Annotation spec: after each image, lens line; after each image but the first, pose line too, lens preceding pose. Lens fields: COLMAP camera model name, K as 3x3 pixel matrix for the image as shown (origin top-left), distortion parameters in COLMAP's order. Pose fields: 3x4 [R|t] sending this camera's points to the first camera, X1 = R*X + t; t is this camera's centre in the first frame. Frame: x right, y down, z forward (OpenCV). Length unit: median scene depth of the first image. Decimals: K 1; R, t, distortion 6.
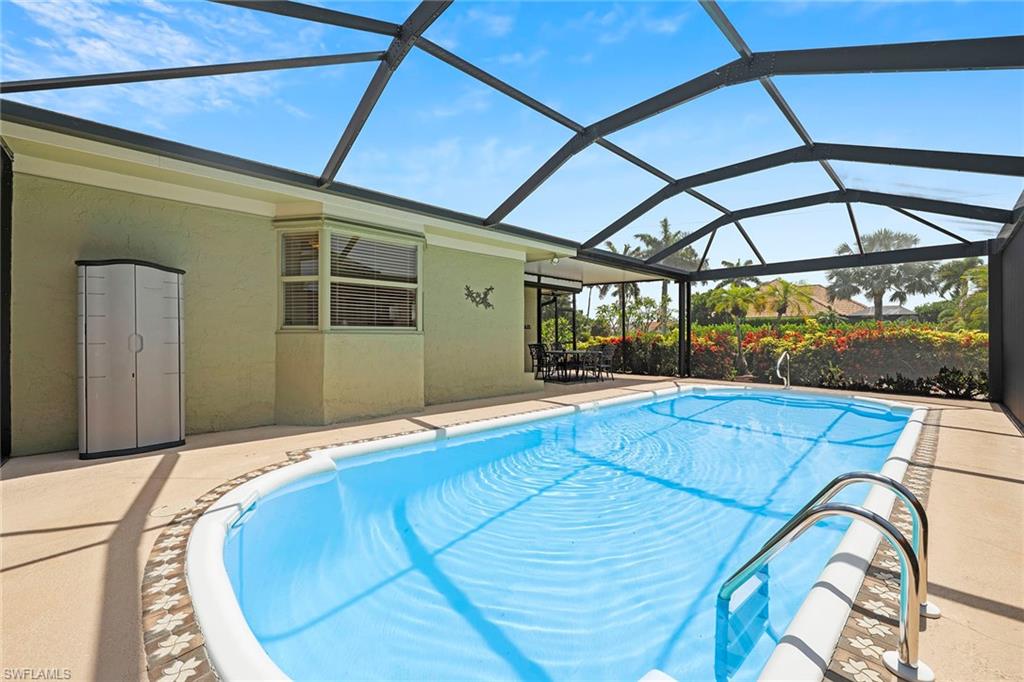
lens RADIAL K [[418.0, 0, 513.3], [0, 418.0, 338.6], [0, 0, 1]] dist [-0.009141, 0.000065]
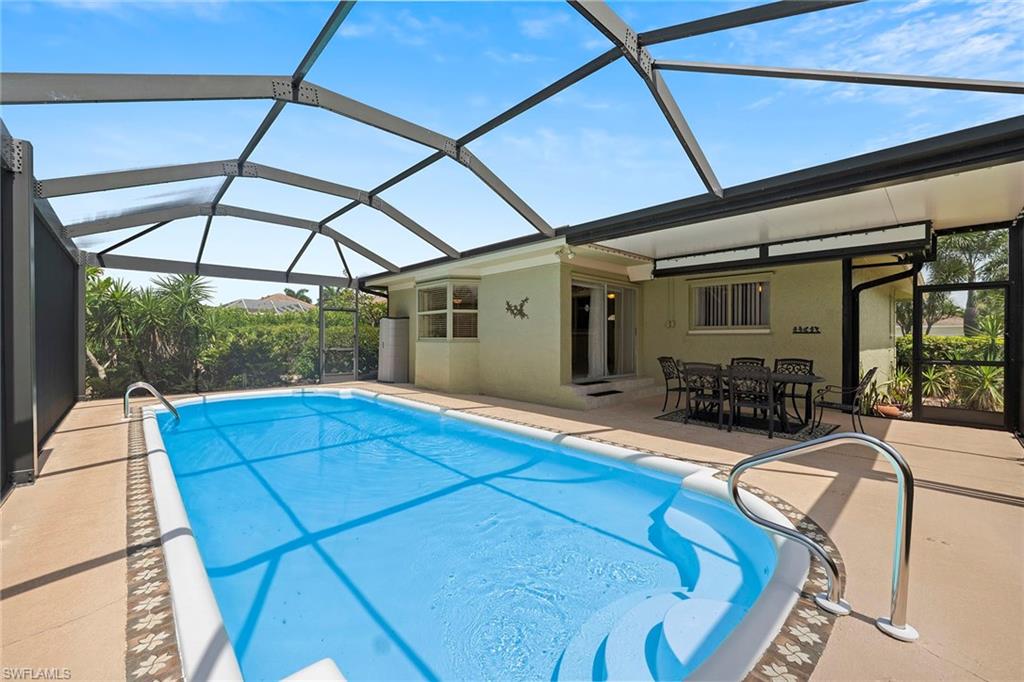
lens RADIAL K [[408.2, 0, 508.8], [0, 408.2, 341.0], [0, 0, 1]] dist [-0.002419, 0.000064]
pose [[-0.004383, -0.000648, -0.999990, 0.649651], [-0.012231, 0.999925, -0.000594, -0.008448], [0.999916, 0.012229, -0.004391, 0.632043]]
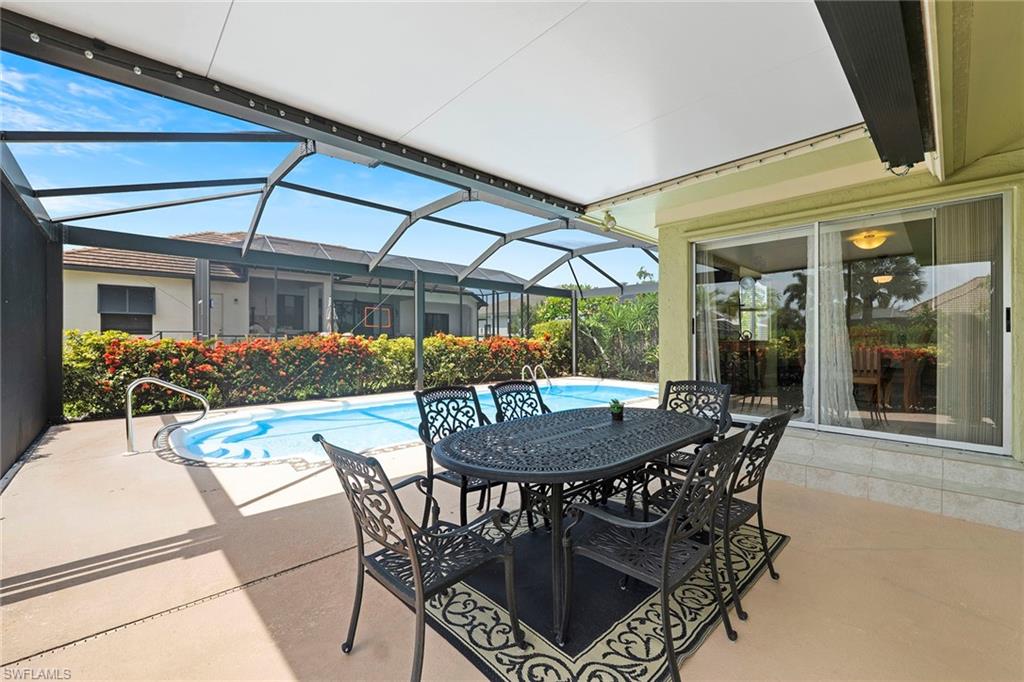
lens RADIAL K [[419.8, 0, 510.5], [0, 419.8, 339.5], [0, 0, 1]] dist [-0.009747, -0.000145]
pose [[-0.999935, -0.011186, -0.002109, 0.175705], [-0.011207, 0.999886, 0.010114, -0.017119], [0.001996, 0.010137, -0.999947, 1.133332]]
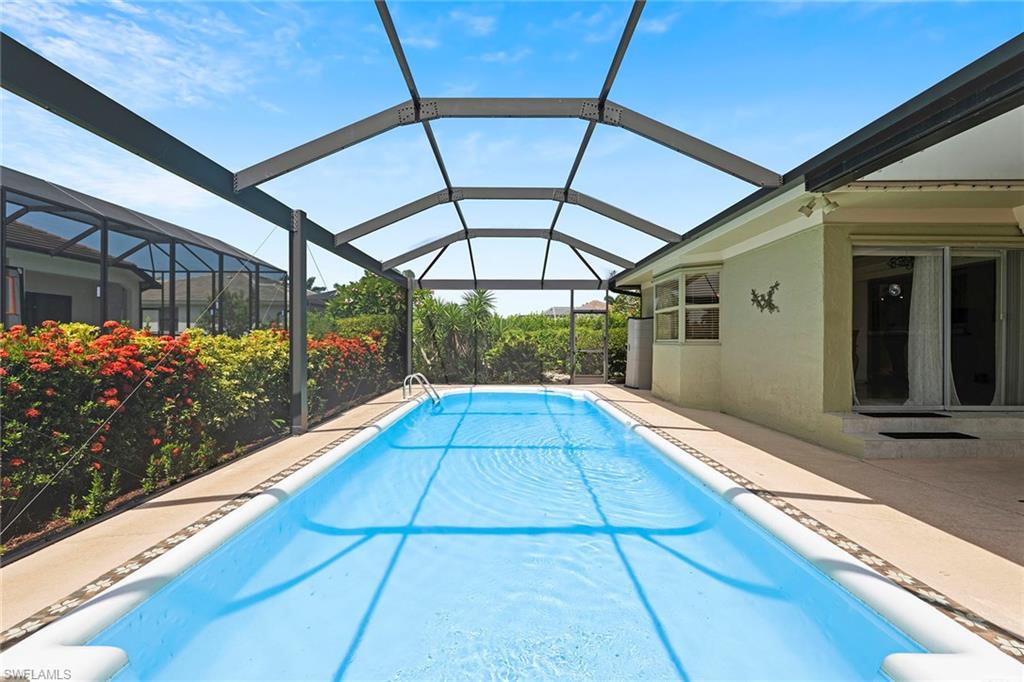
lens RADIAL K [[411.0, 0, 512.0], [0, 411.0, 341.0], [0, 0, 1]] dist [-0.008204, 0.000610]
pose [[-0.678903, -0.007338, -0.734191, 0.531776], [-0.014978, 0.999880, 0.003857, -0.009896], [0.734075, 0.013615, -0.678932, 0.757710]]
